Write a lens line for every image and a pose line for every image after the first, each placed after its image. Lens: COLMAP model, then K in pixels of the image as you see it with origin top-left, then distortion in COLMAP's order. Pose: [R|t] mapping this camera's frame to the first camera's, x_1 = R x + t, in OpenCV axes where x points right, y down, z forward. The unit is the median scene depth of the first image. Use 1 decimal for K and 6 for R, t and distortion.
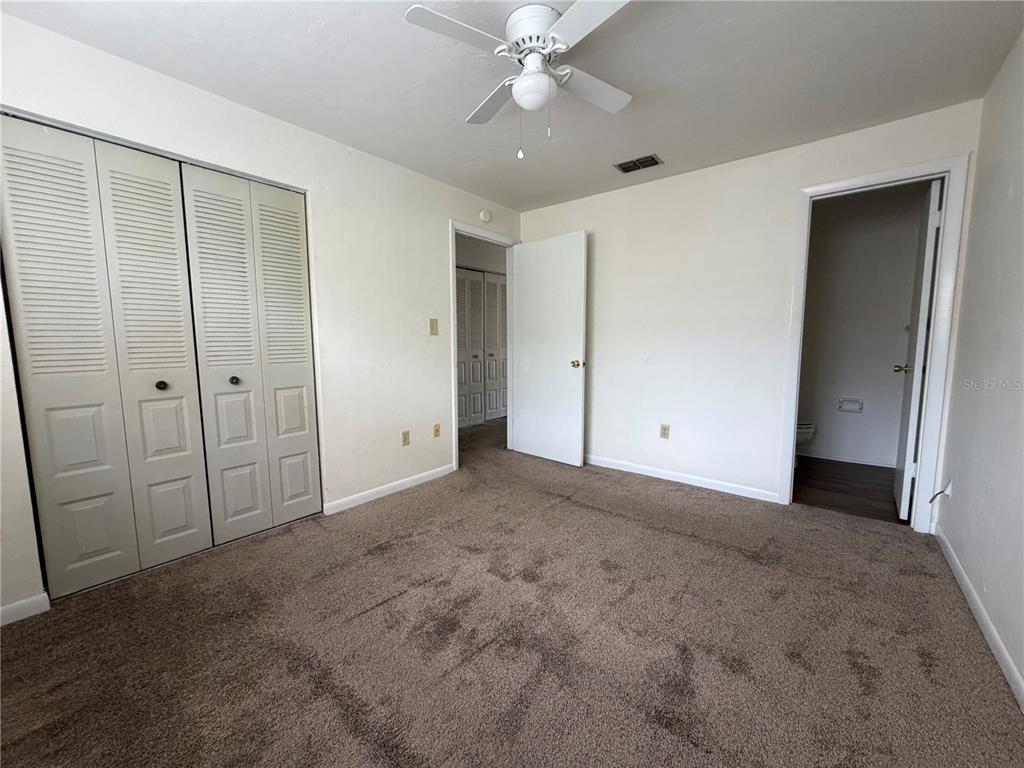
lens RADIAL K [[410.1, 0, 507.8], [0, 410.1, 385.9], [0, 0, 1]] dist [-0.000224, -0.000211]
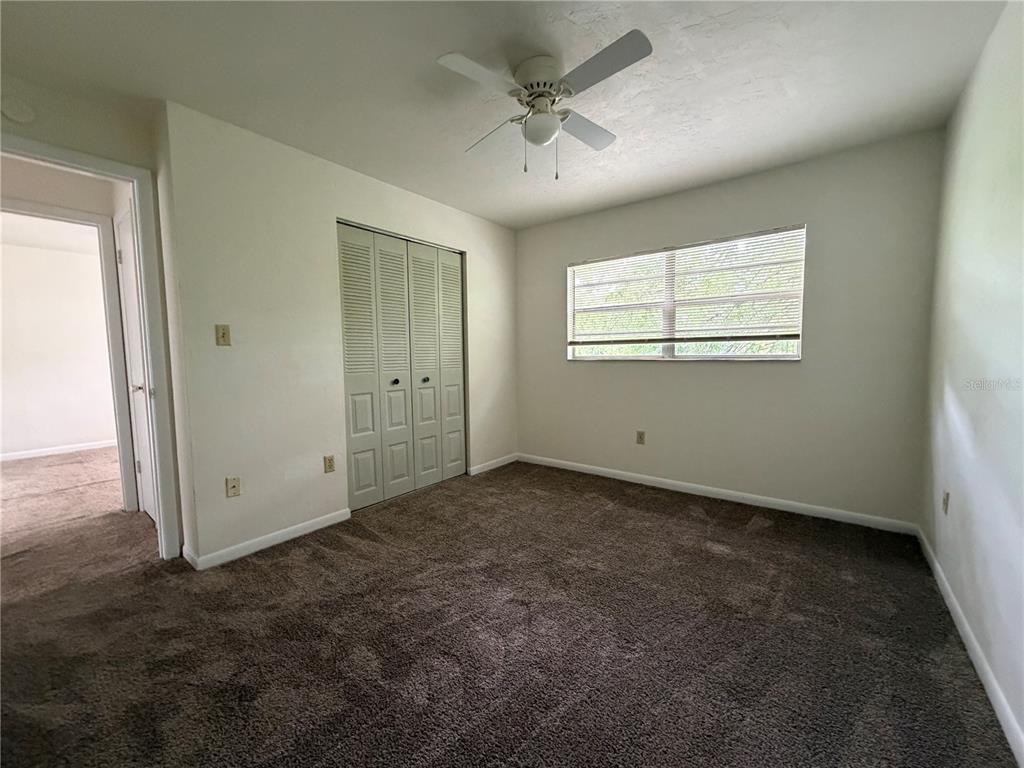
lens RADIAL K [[410.1, 0, 507.8], [0, 410.1, 385.9], [0, 0, 1]] dist [-0.000224, -0.000211]
pose [[0.999379, -0.006243, 0.034674, -0.251099], [0.007354, 0.999460, -0.032015, 0.035939], [-0.034455, 0.032250, 0.998886, -0.307395]]
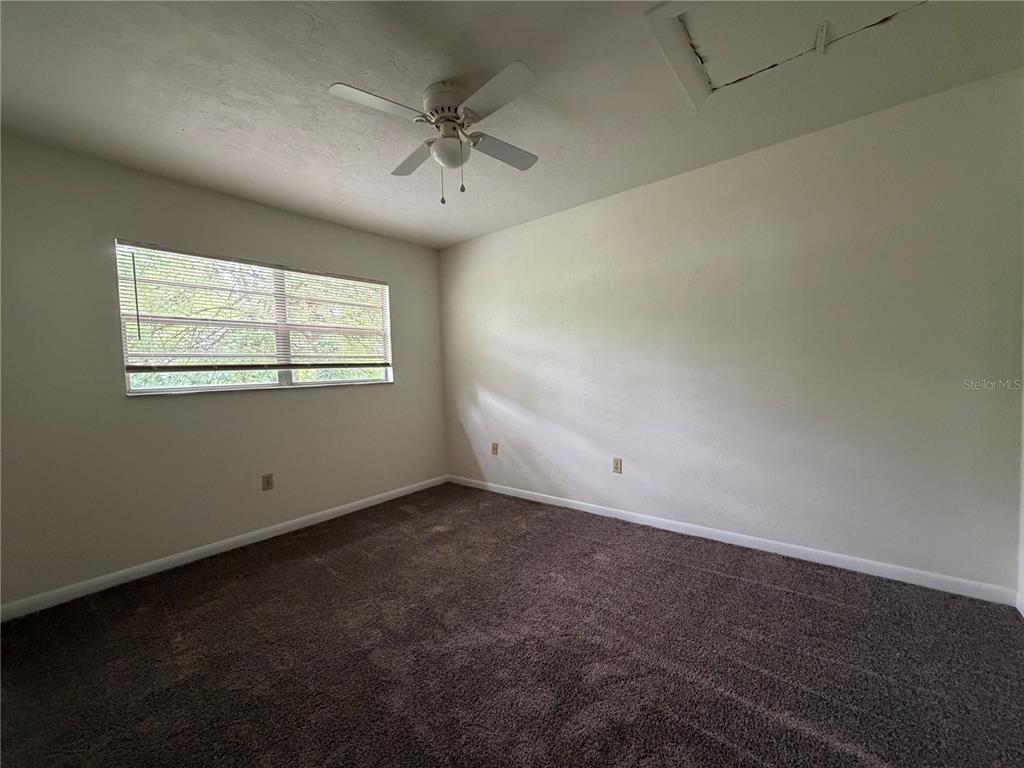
lens RADIAL K [[410.1, 0, 507.8], [0, 410.1, 385.9], [0, 0, 1]] dist [-0.000224, -0.000211]
pose [[-0.026714, -0.028332, 0.999242, -2.789189], [0.142626, 0.989264, 0.031862, -0.245794], [-0.989416, 0.143369, -0.022387, 2.329593]]
